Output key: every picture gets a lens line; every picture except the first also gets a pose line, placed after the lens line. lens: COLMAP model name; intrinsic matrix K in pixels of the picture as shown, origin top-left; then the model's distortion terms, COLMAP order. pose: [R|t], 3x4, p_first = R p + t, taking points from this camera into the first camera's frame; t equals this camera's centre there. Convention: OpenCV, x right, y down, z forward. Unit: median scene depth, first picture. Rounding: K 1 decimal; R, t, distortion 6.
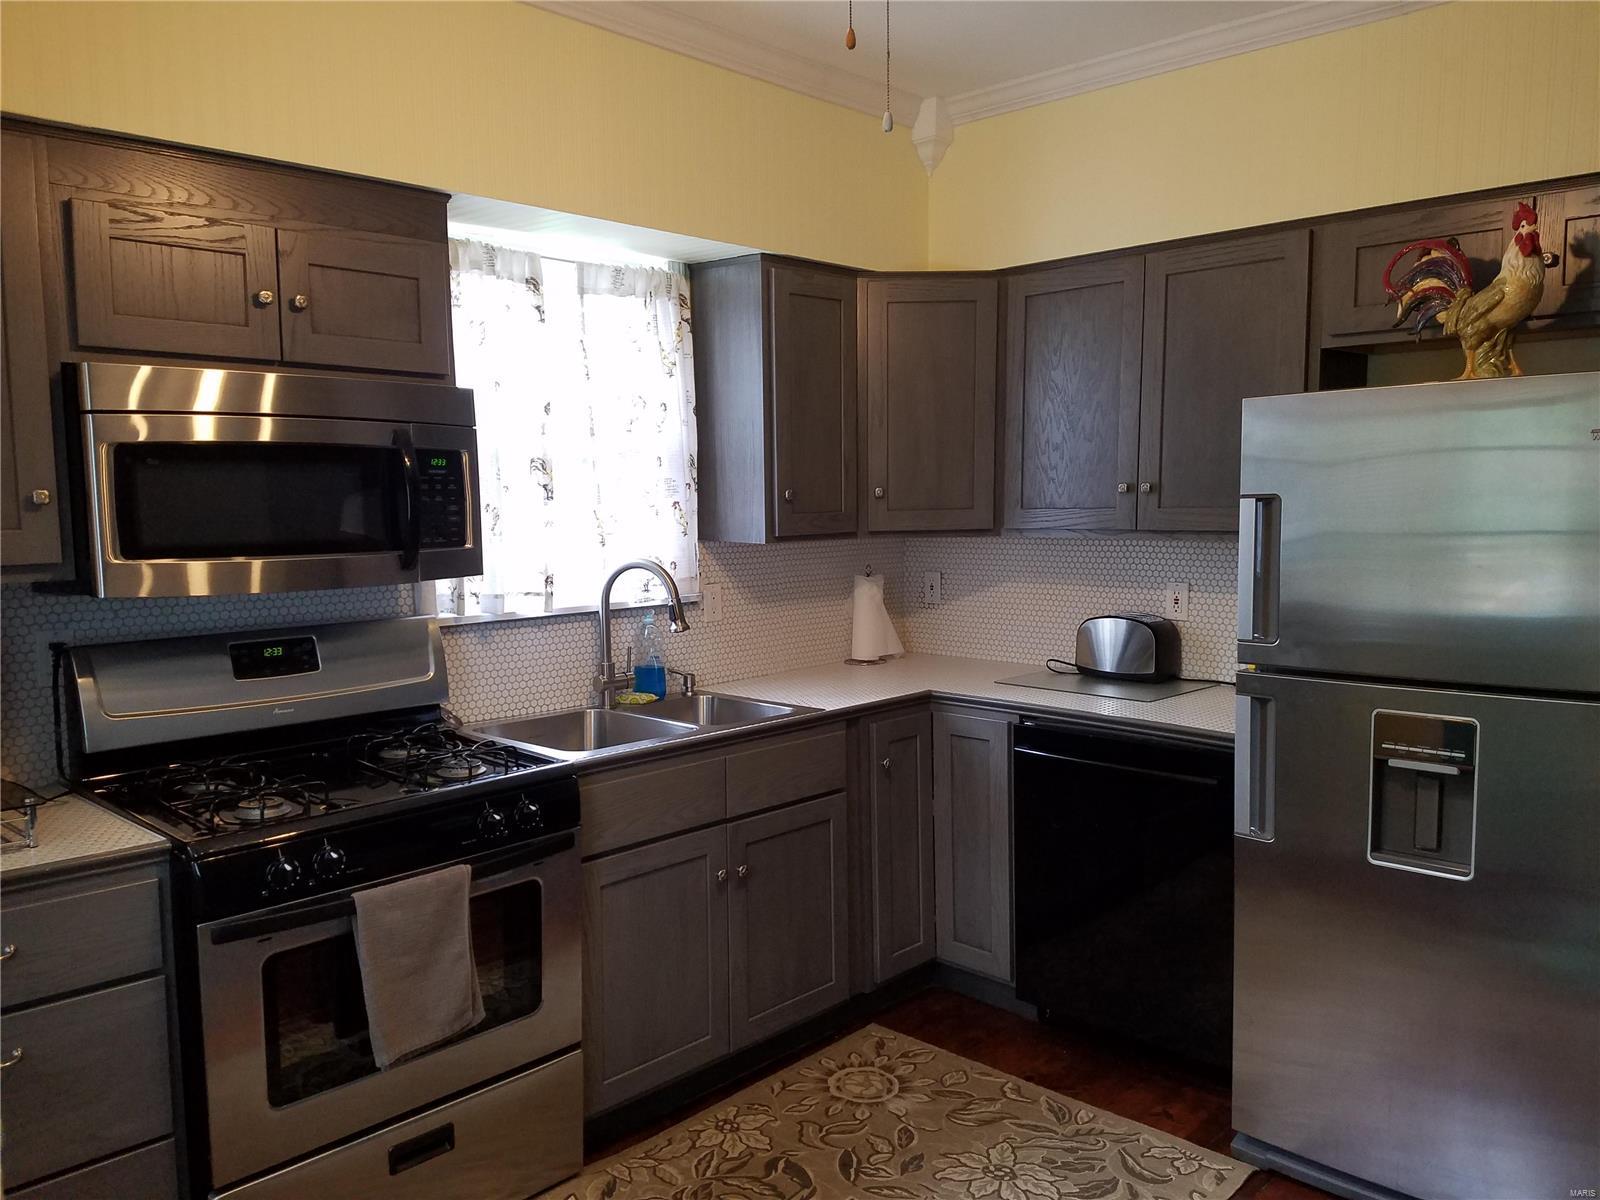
lens RADIAL K [[1208.0, 0, 807.9], [0, 1208.0, 603.6], [0, 0, 1]] dist [0.211218, -0.366425]
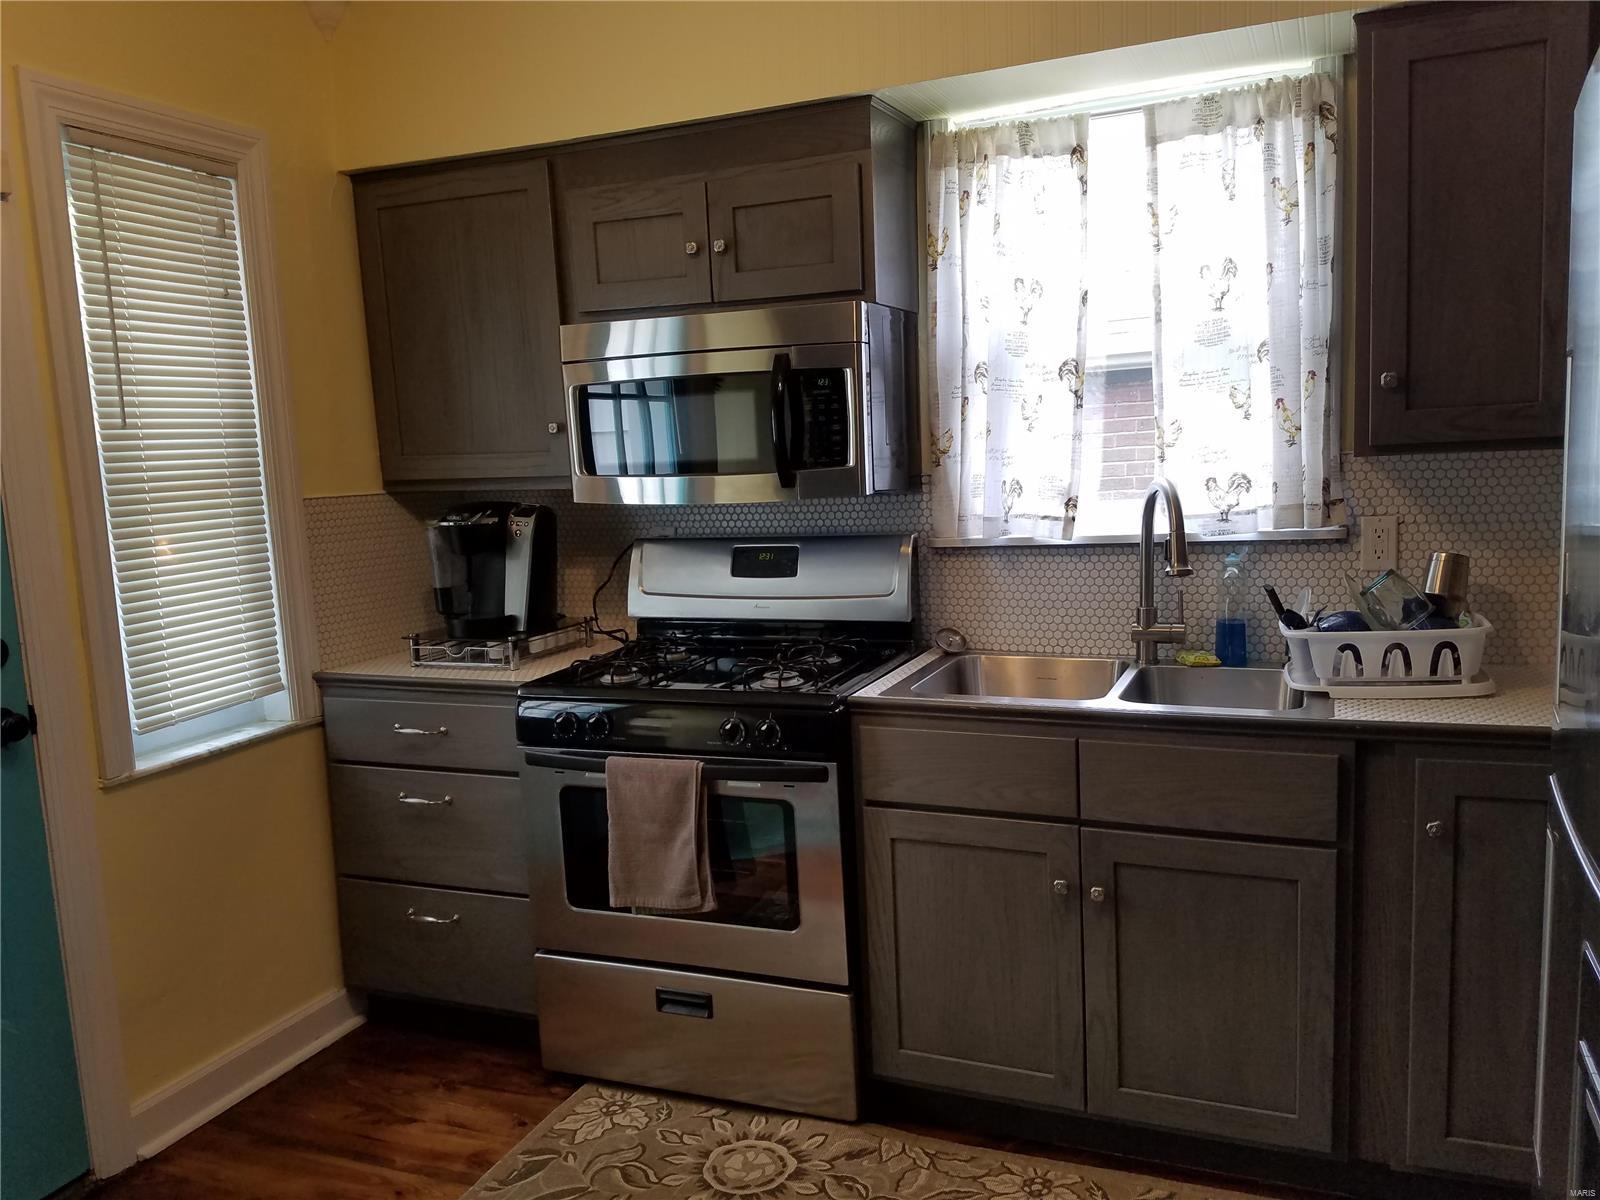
lens RADIAL K [[1208.0, 0, 807.9], [0, 1208.0, 603.6], [0, 0, 1]] dist [0.211218, -0.366425]
pose [[0.366149, 0.110235, -0.924004, 0.535463], [-0.043763, 0.993900, 0.101232, -0.028234], [0.929527, 0.003371, 0.368740, 0.513160]]
